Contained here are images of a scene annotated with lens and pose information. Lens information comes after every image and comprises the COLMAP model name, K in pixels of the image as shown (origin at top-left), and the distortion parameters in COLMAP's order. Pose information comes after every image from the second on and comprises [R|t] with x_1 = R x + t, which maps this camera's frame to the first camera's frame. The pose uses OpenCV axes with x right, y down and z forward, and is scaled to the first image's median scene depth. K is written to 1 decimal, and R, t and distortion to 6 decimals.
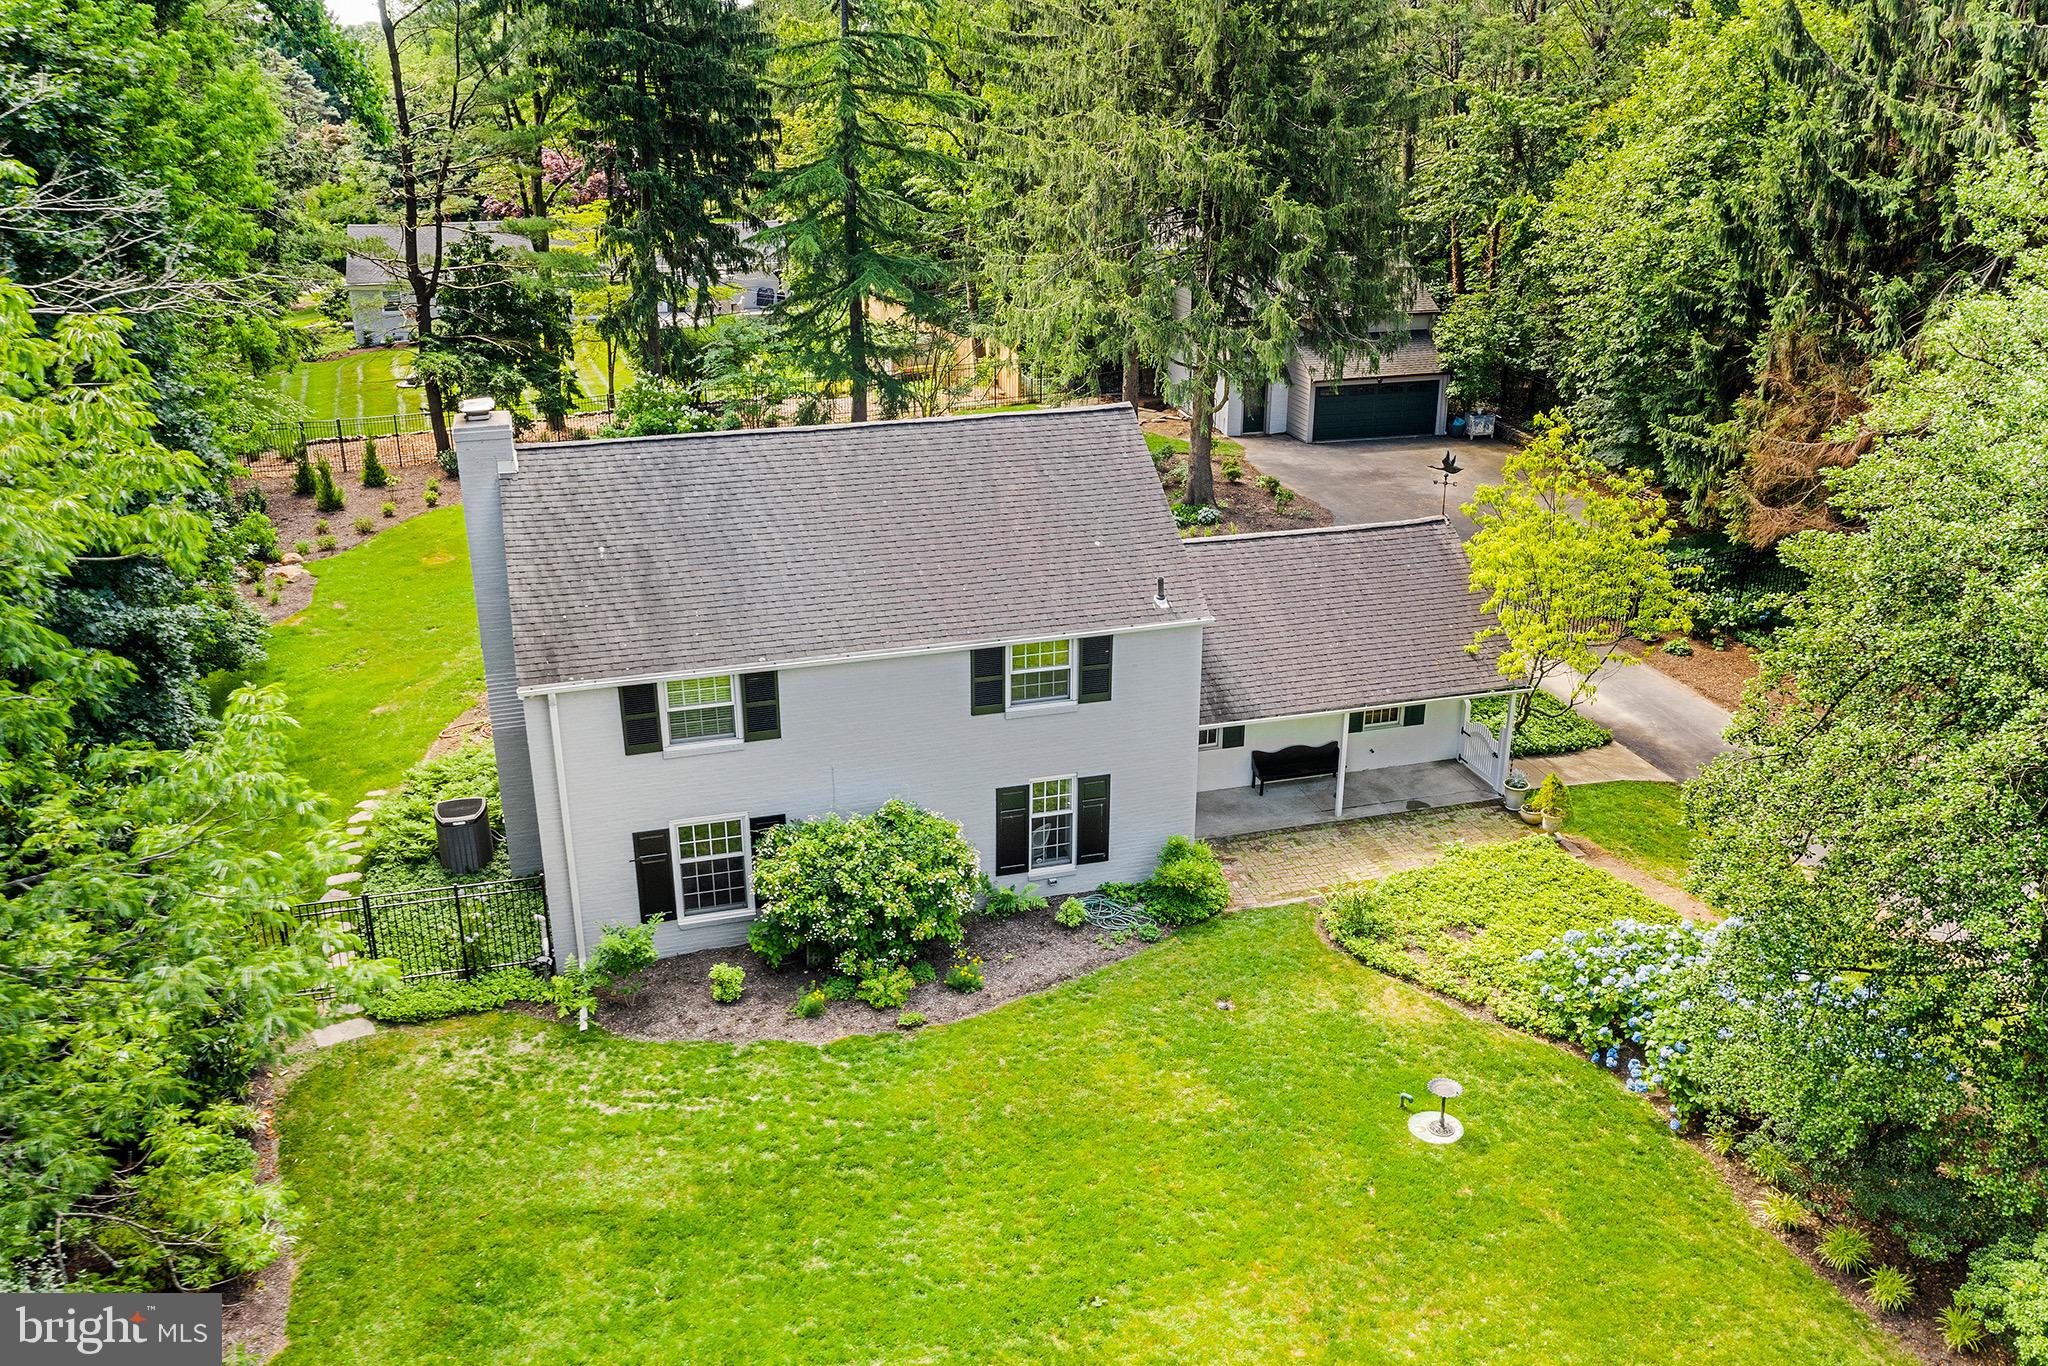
lens RADIAL K [[1773.3, 0, 1099.8], [0, 1773.3, 764.7], [0, 0, 1]] dist [-0.014759, 0.035666]
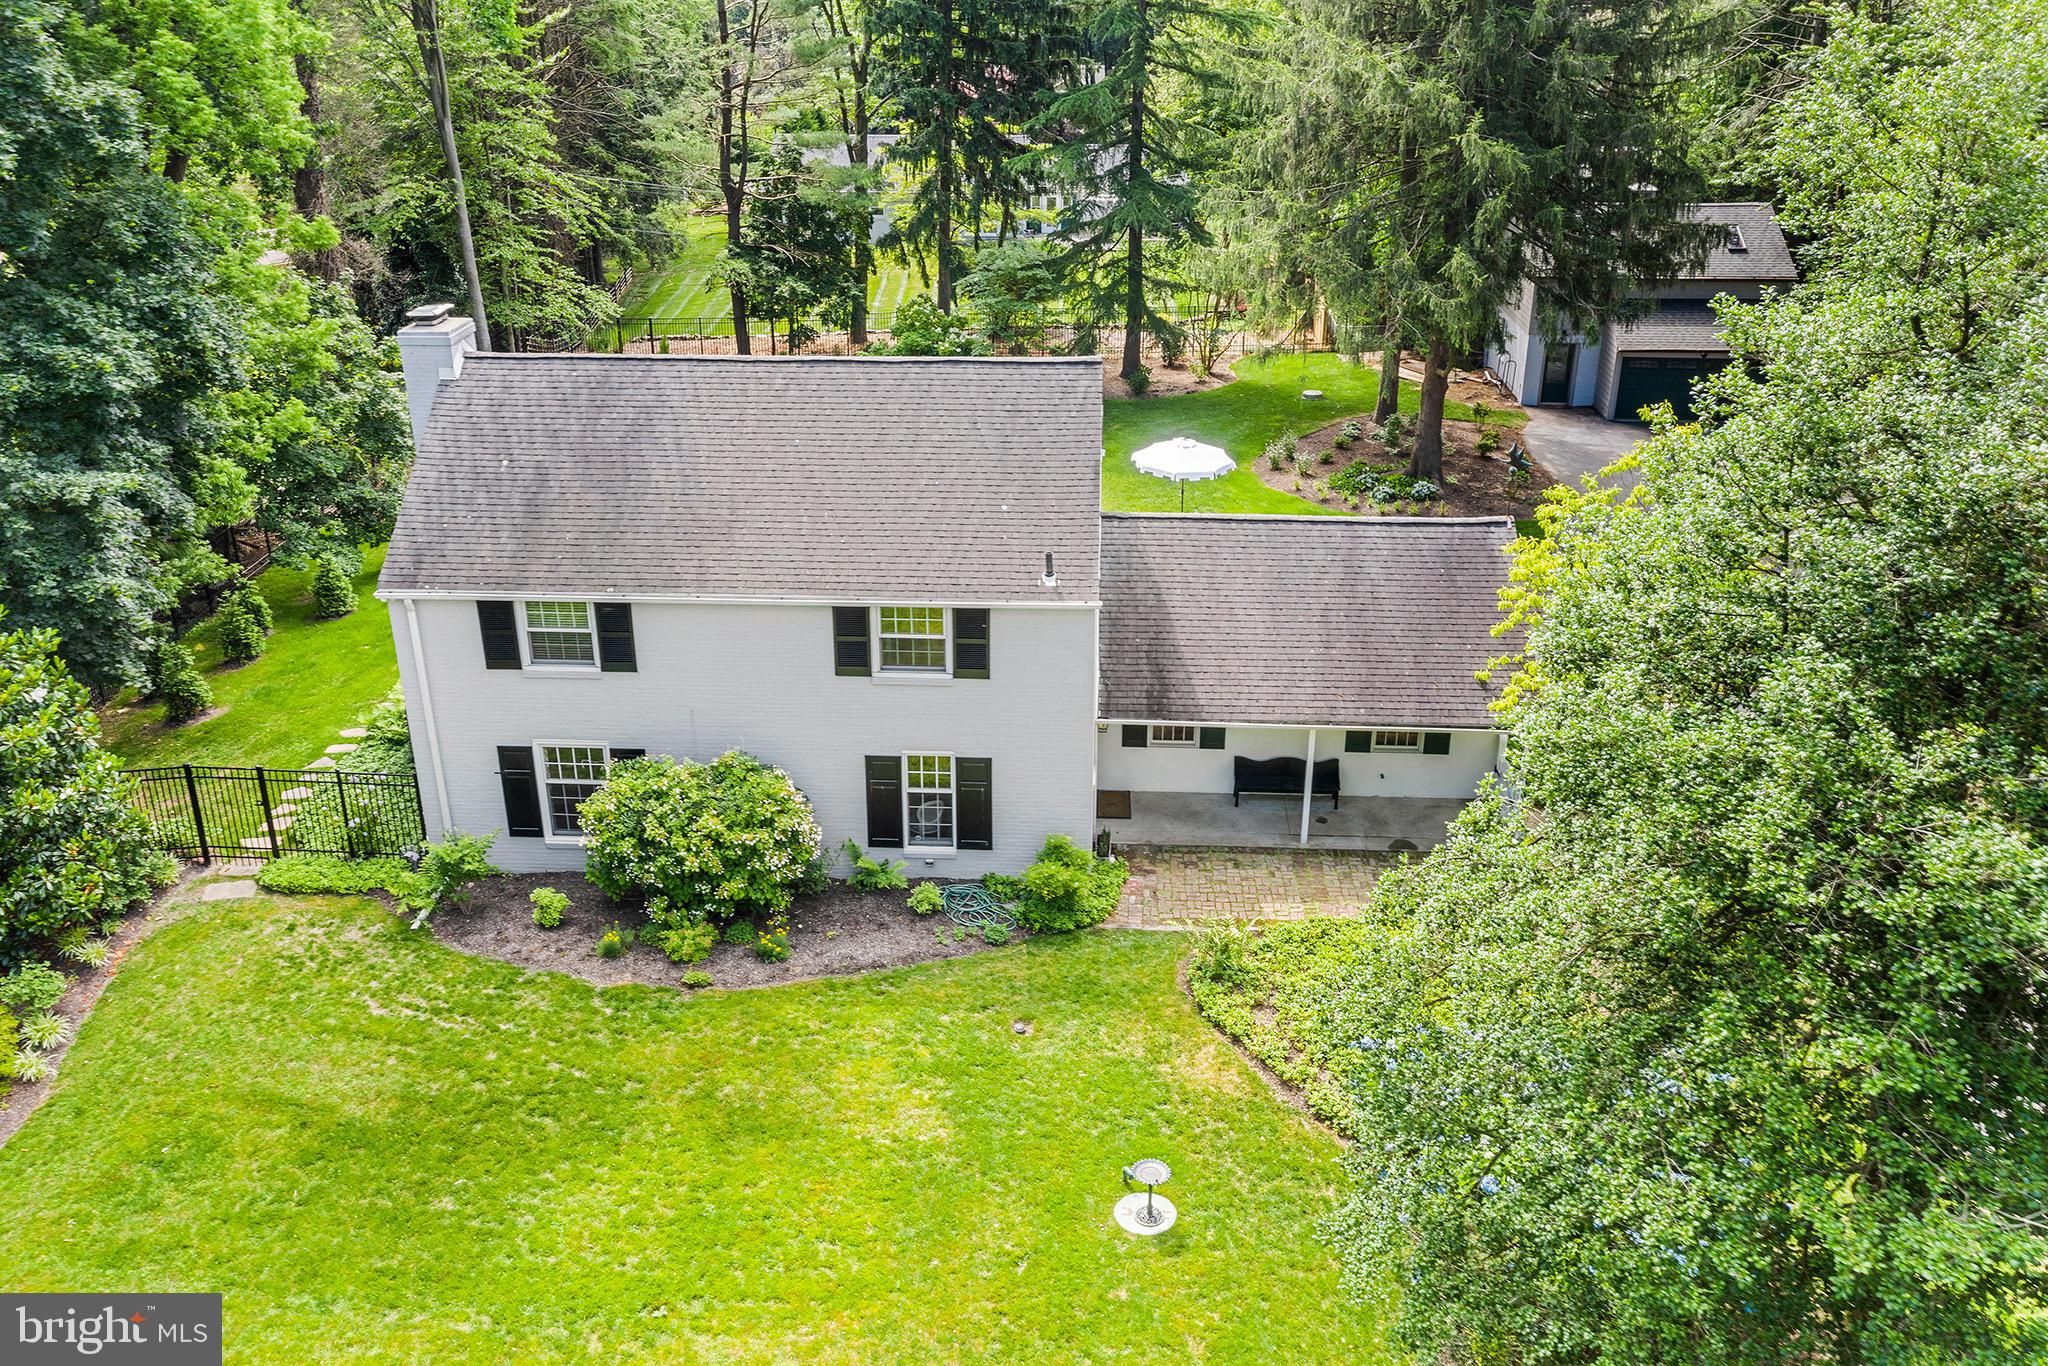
lens RADIAL K [[1773.3, 0, 1024.3], [0, 1773.3, 782.4], [0, 0, 1]] dist [-0.014759, 0.035666]
pose [[0.933801, 0.152856, -0.323497, 0.330417], [-0.137821, 0.988049, 0.069033, -0.049601], [0.330183, -0.019878, 0.943708, 0.136997]]
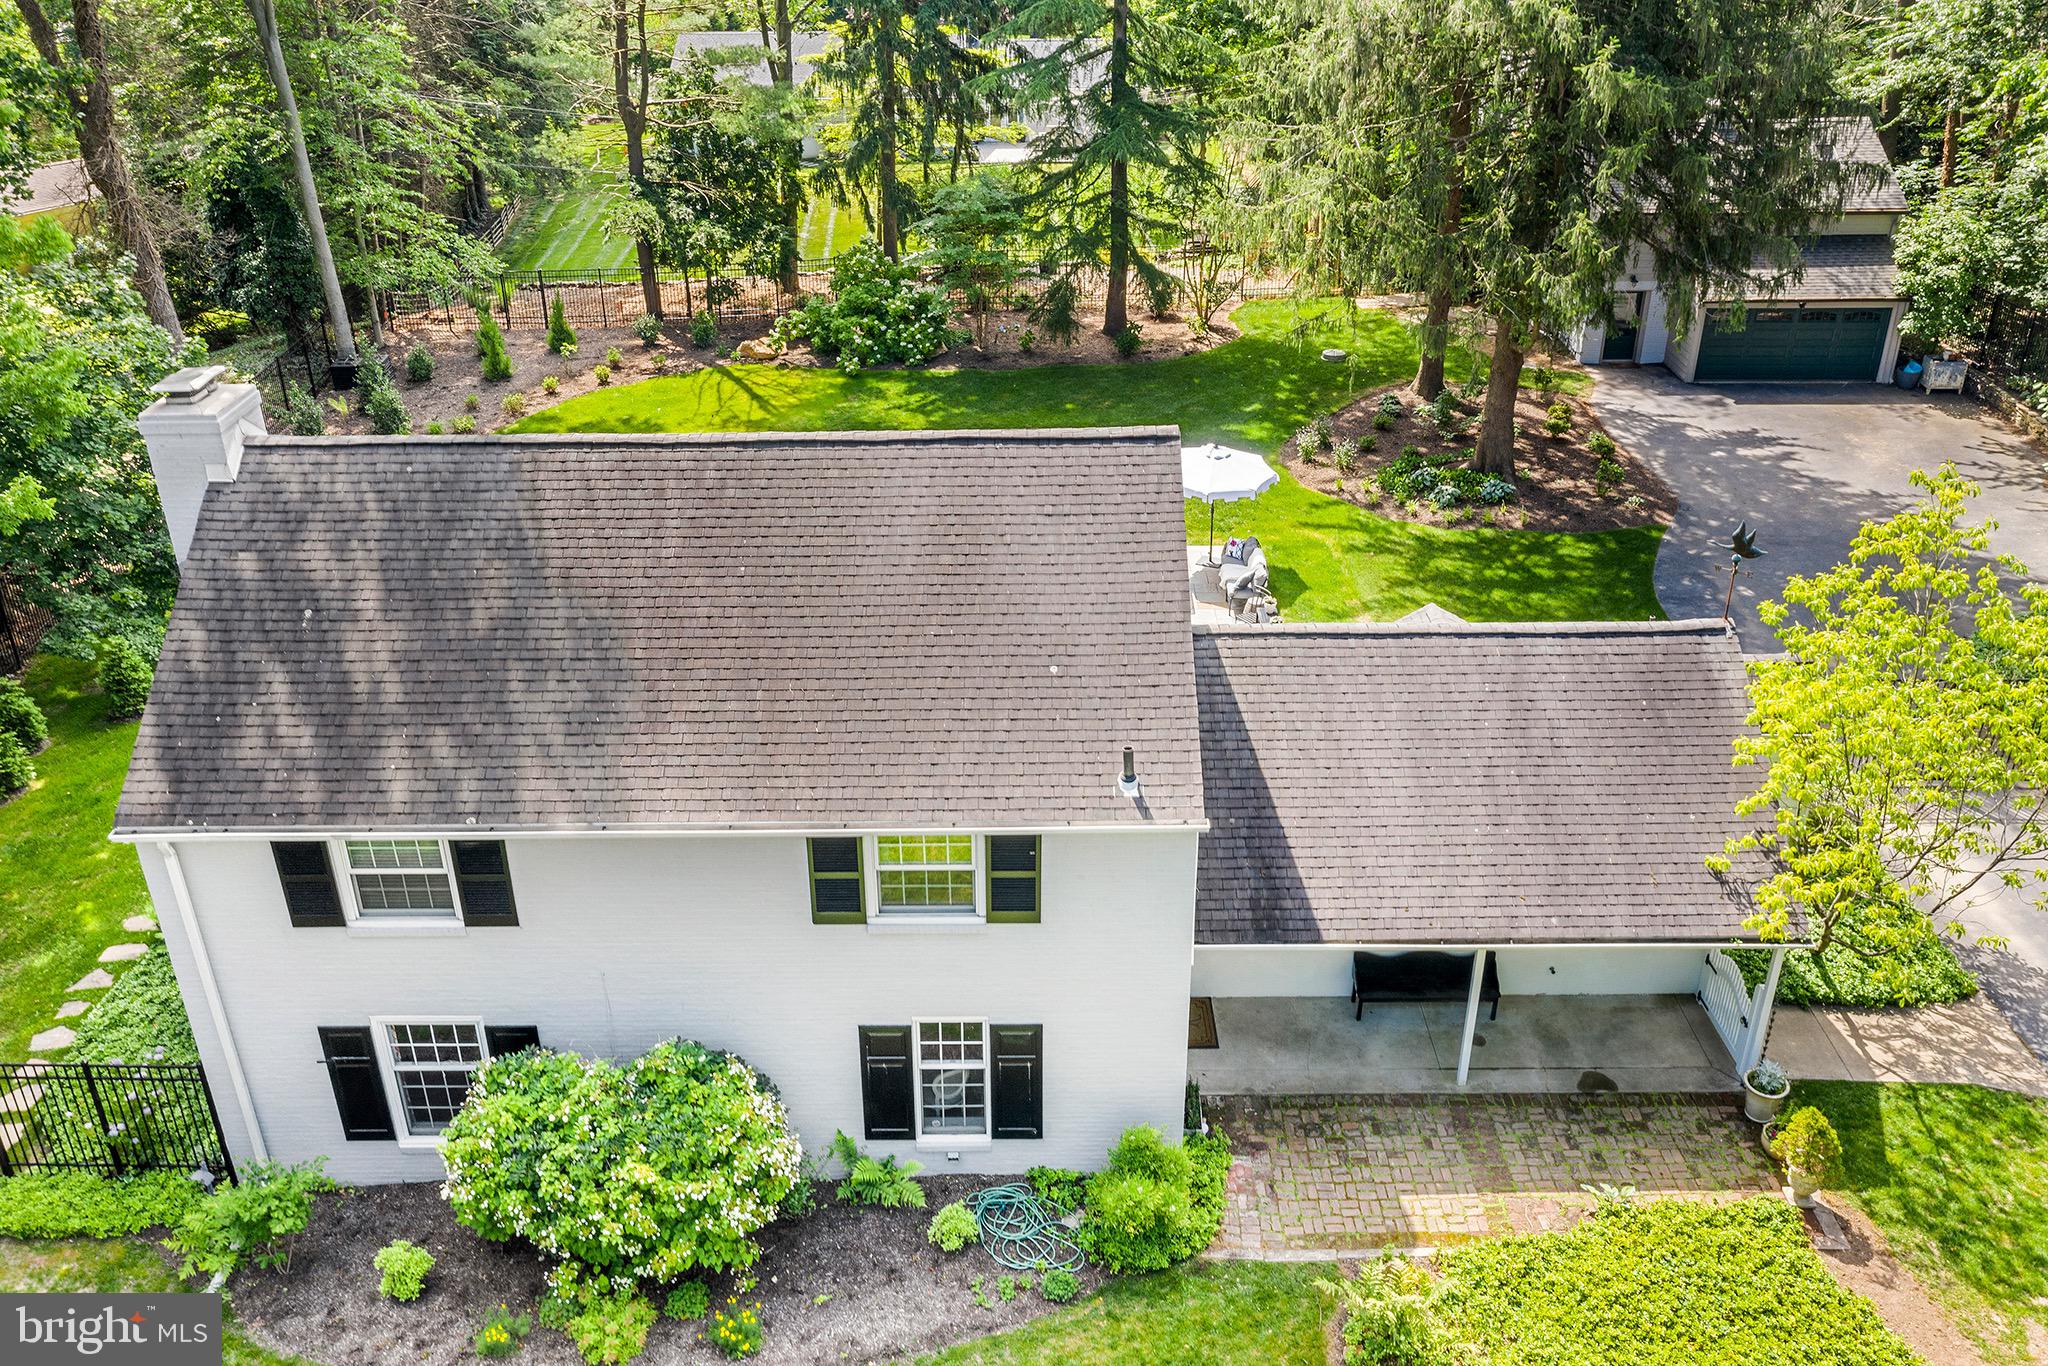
lens RADIAL K [[1773.3, 0, 1037.7], [0, 1773.3, 752.6], [0, 0, 1]] dist [-0.014759, 0.035666]
pose [[0.952385, 0.138004, -0.271879, 0.168930], [-0.111068, 0.987463, 0.112161, -0.167321], [0.283950, -0.076623, 0.955773, 0.404697]]
